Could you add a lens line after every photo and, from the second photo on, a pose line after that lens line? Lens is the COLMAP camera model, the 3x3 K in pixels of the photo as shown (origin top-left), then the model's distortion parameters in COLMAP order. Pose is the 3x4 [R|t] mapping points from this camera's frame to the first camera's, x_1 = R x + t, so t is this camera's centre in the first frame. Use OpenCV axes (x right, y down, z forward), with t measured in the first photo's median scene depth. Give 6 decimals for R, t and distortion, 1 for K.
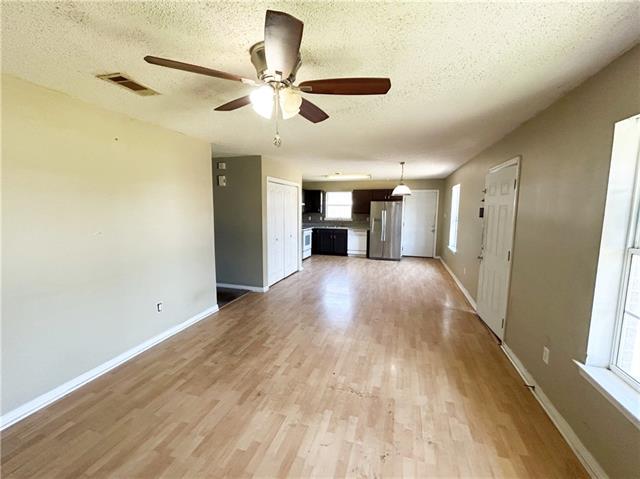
lens RADIAL K [[256.0, 0, 320.0], [0, 256.0, 239.5], [0, 0, 1]] dist [0.000561, 0.000331]
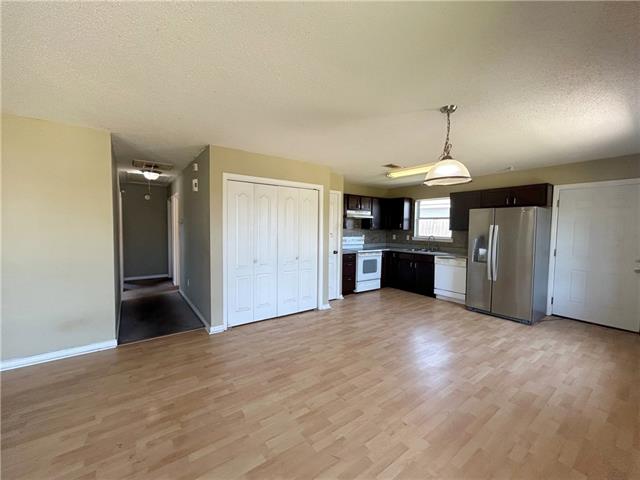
lens RADIAL K [[256.0, 0, 320.0], [0, 256.0, 240.0], [0, 0, 1]] dist [0.000561, 0.000331]
pose [[0.816029, 0.033303, -0.577050, 0.595008], [-0.077519, 0.995625, -0.052161, -0.054346], [0.572789, 0.087297, 0.815041, 0.795155]]
